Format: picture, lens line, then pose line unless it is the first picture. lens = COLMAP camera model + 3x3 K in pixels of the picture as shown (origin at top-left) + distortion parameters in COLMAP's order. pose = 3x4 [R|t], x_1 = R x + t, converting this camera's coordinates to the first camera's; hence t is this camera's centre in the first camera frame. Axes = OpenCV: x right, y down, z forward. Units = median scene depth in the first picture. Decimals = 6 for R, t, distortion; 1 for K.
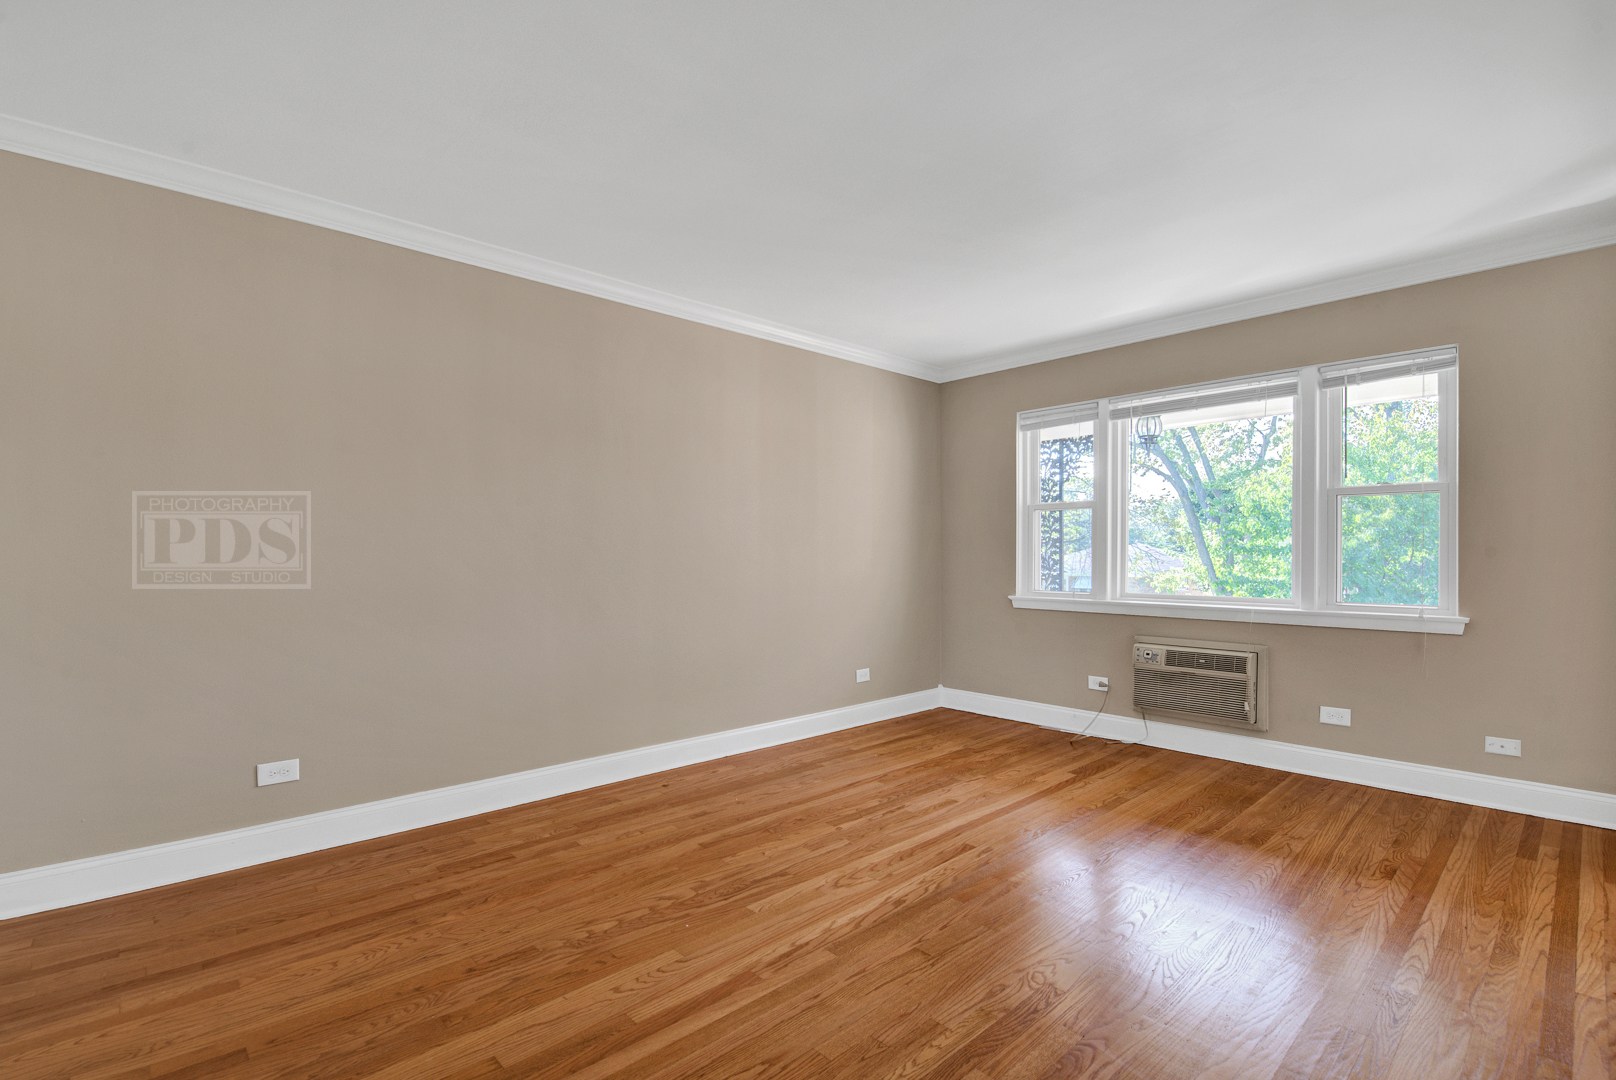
lens RADIAL K [[726.5, 0, 802.3], [0, 726.5, 559.7], [0, 0, 1]] dist [0.000283, -0.011777]
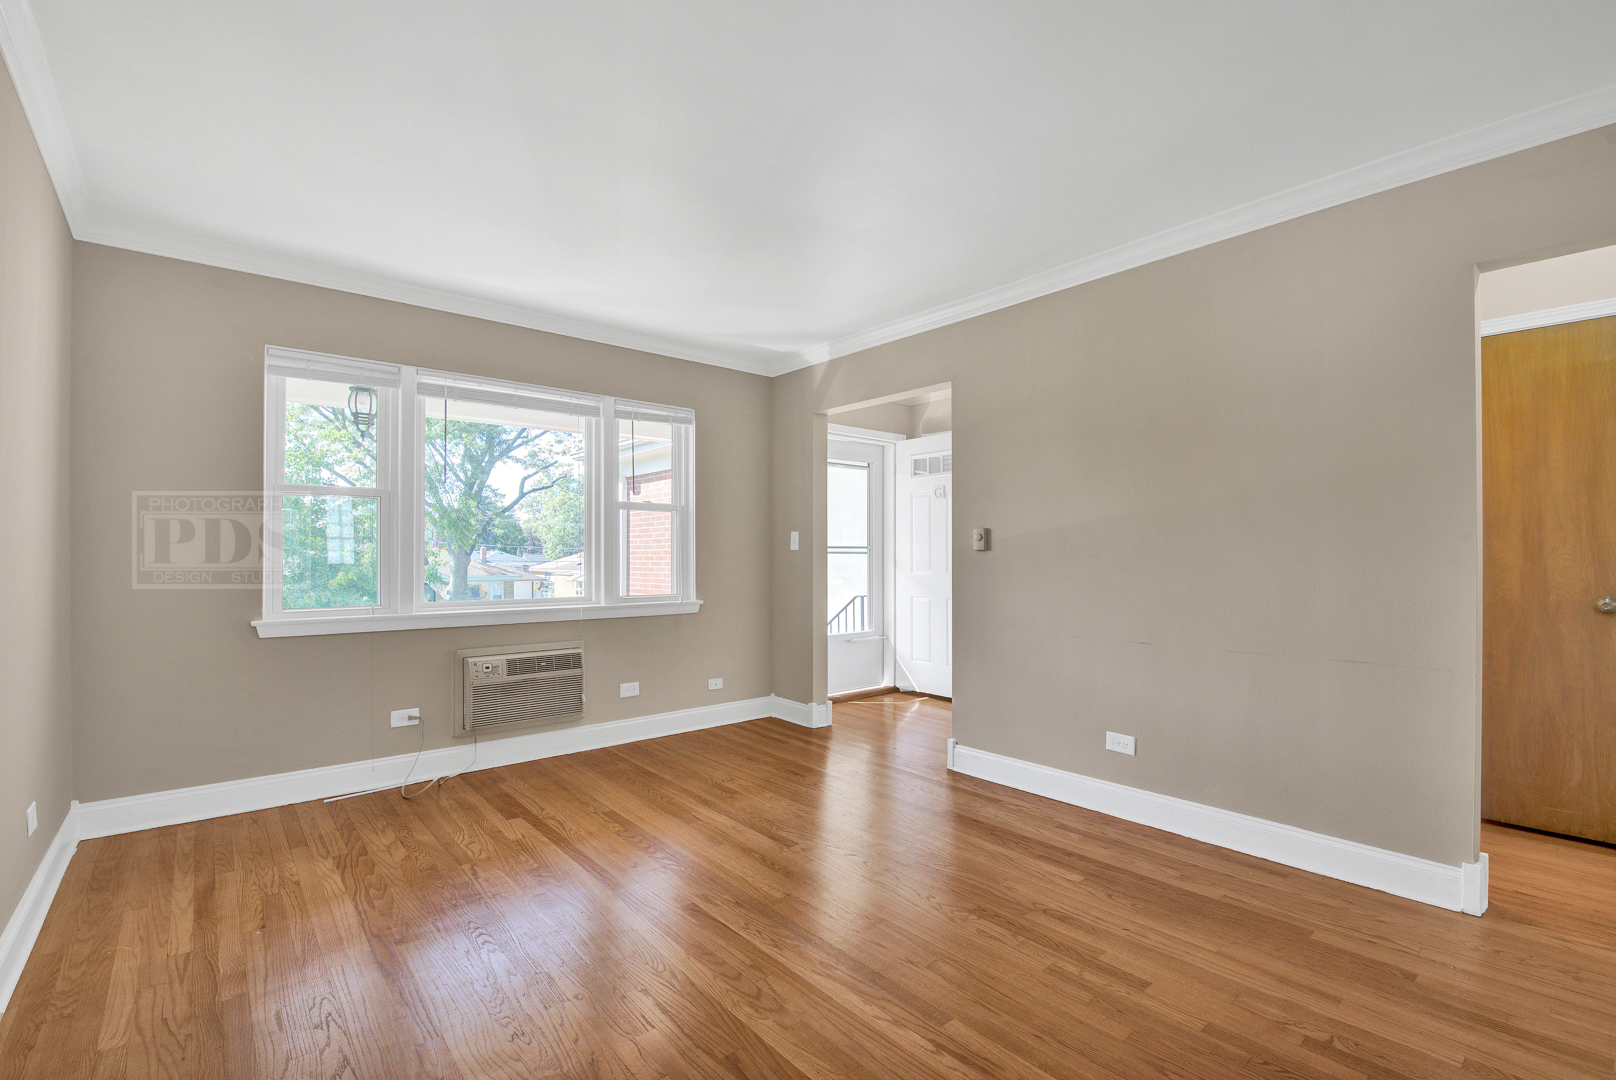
lens RADIAL K [[723.3, 0, 817.3], [0, 723.3, 555.1], [0, 0, 1]] dist [-0.001080, -0.011842]
pose [[0.035014, 0.000390, 0.999387, -0.455433], [0.008483, 0.999964, -0.000687, -0.006606], [-0.999351, 0.008502, 0.035010, 0.623848]]
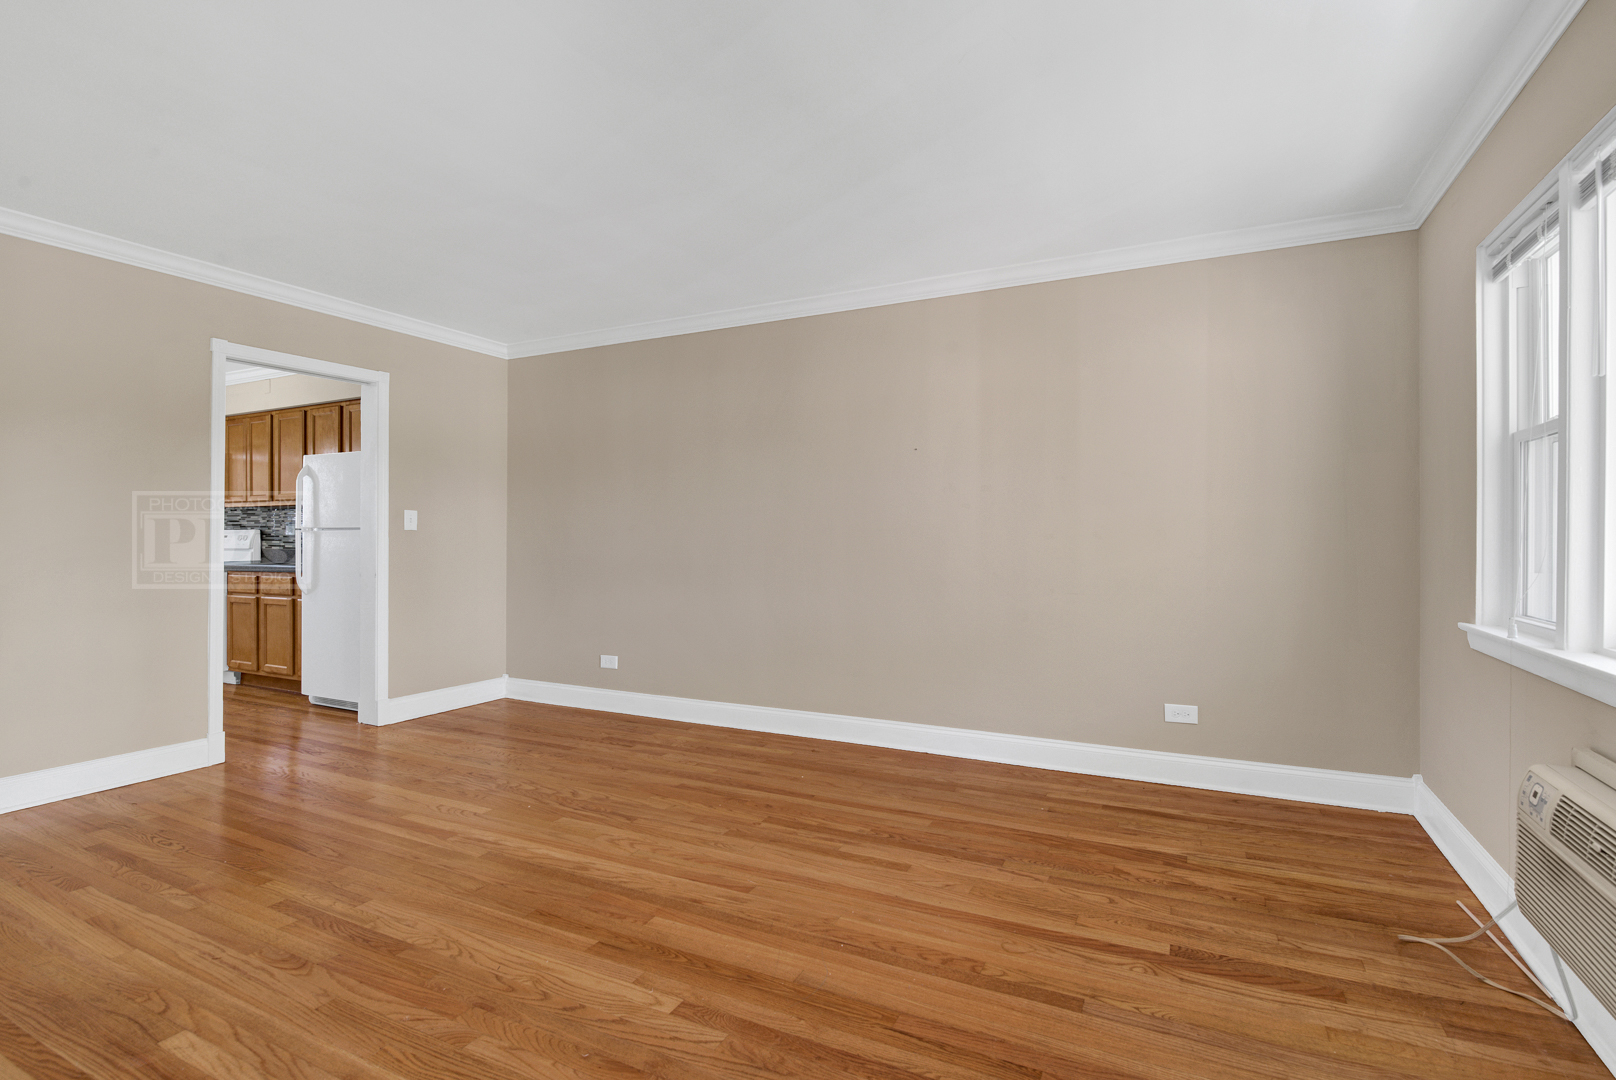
lens RADIAL K [[762.5, 0, 823.2], [0, 762.5, 543.1], [0, 0, 1]] dist [0.001516, -0.015088]
pose [[0.363851, 0.004384, -0.931447, 0.778200], [-0.006455, 0.999977, 0.002185, 0.015155], [0.931435, 0.005217, 0.363870, 0.591065]]
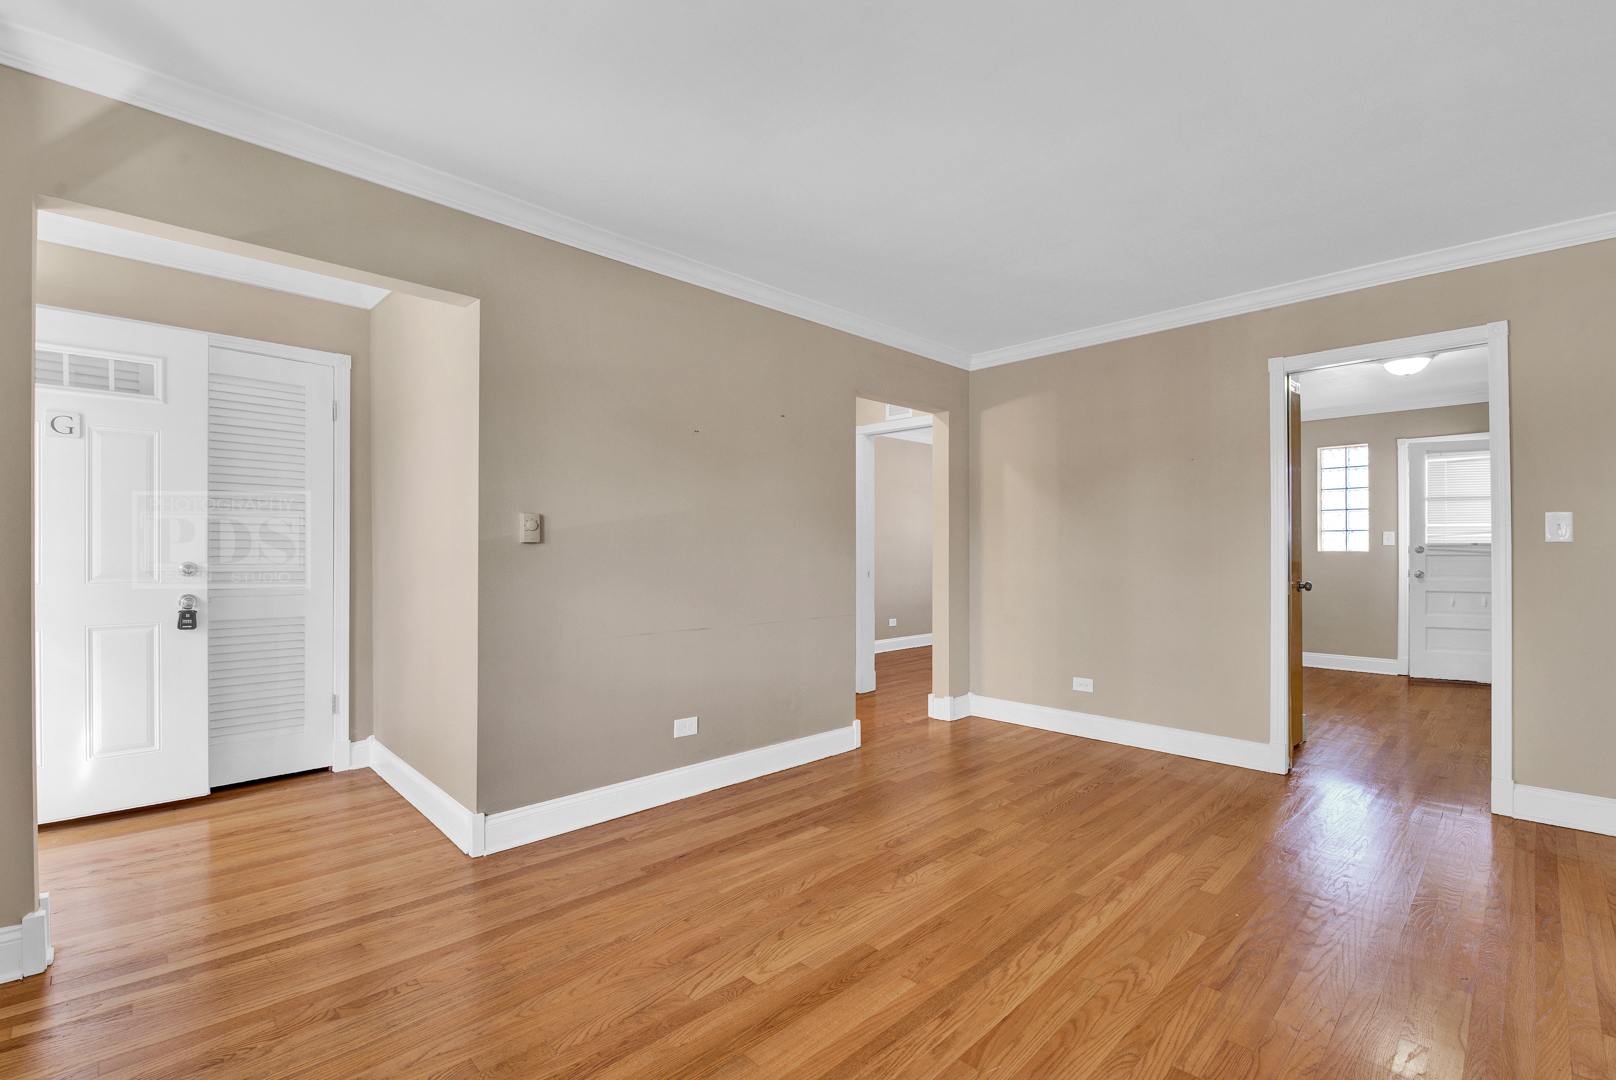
lens RADIAL K [[711.3, 0, 788.5], [0, 711.3, 540.1], [0, 0, 1]] dist [0.001018, -0.011396]
pose [[-0.999921, -0.001330, -0.012526, 0.291514], [-0.001285, 0.999993, -0.003554, -0.012762], [0.012531, -0.003537, -0.999915, 1.190098]]
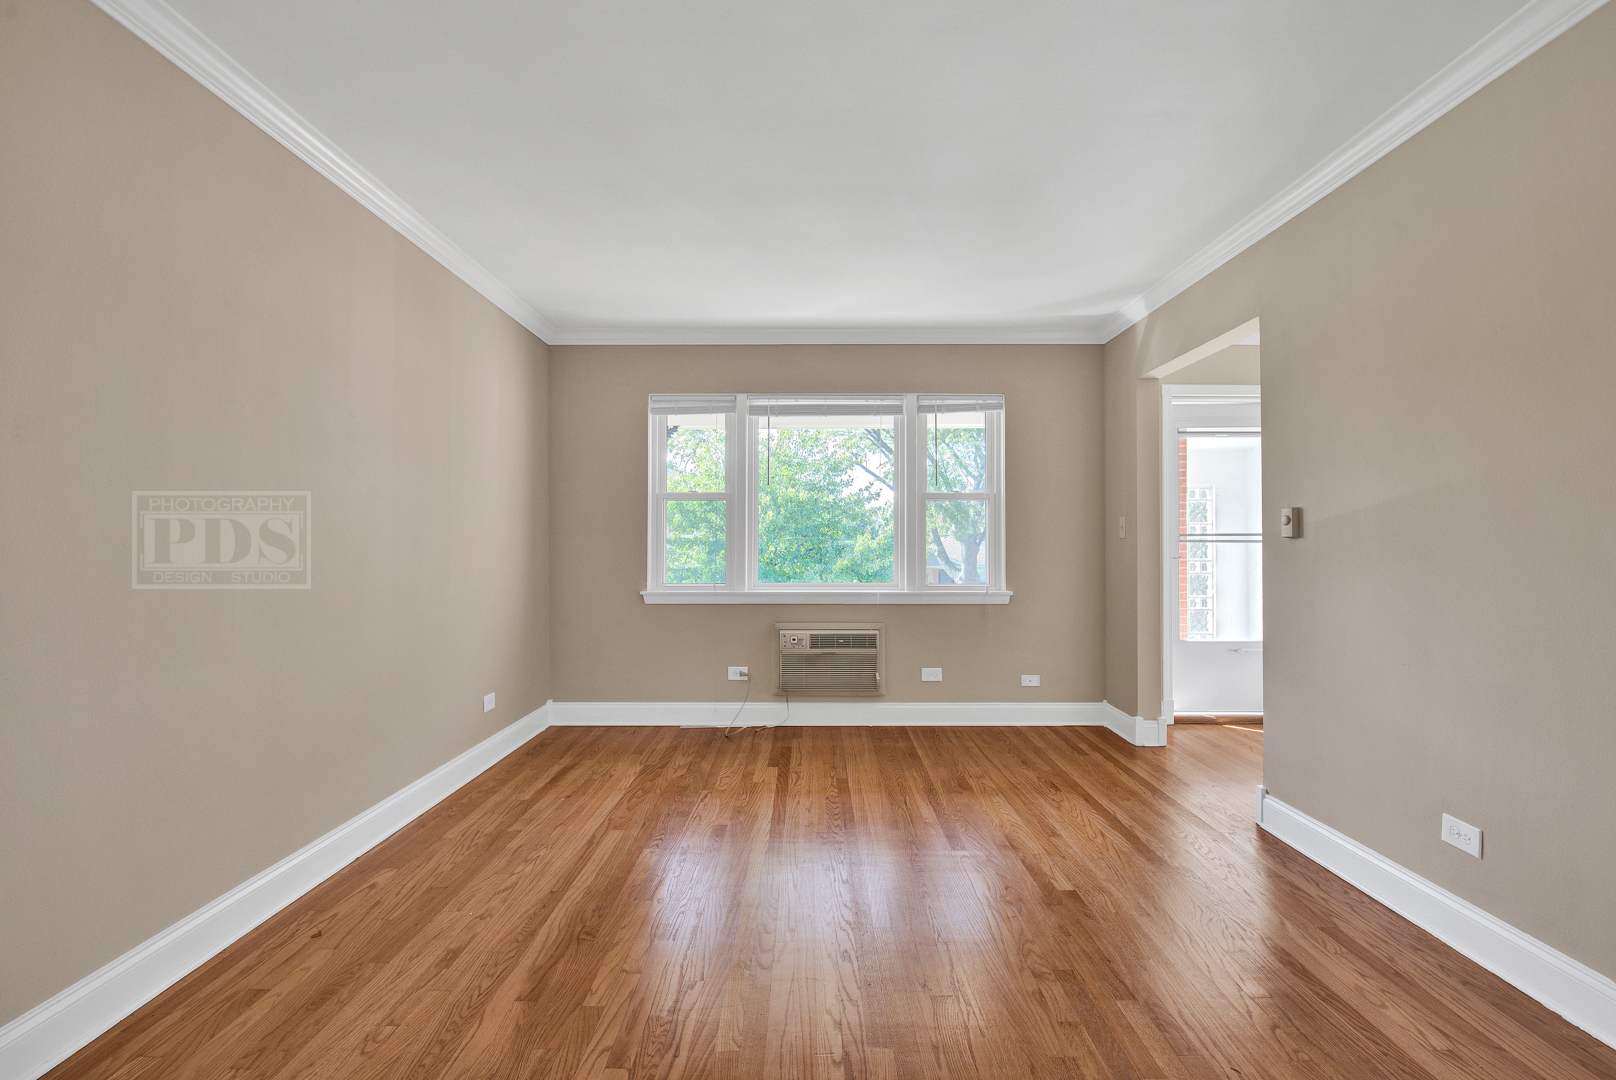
lens RADIAL K [[733.7, 0, 801.2], [0, 733.7, 541.9], [0, 0, 1]] dist [0.000029, -0.012780]
pose [[0.684208, 0.003255, 0.729280, -0.337561], [0.005981, 0.999931, -0.010074, -0.002671], [-0.729262, 0.011255, 0.684142, 0.284959]]
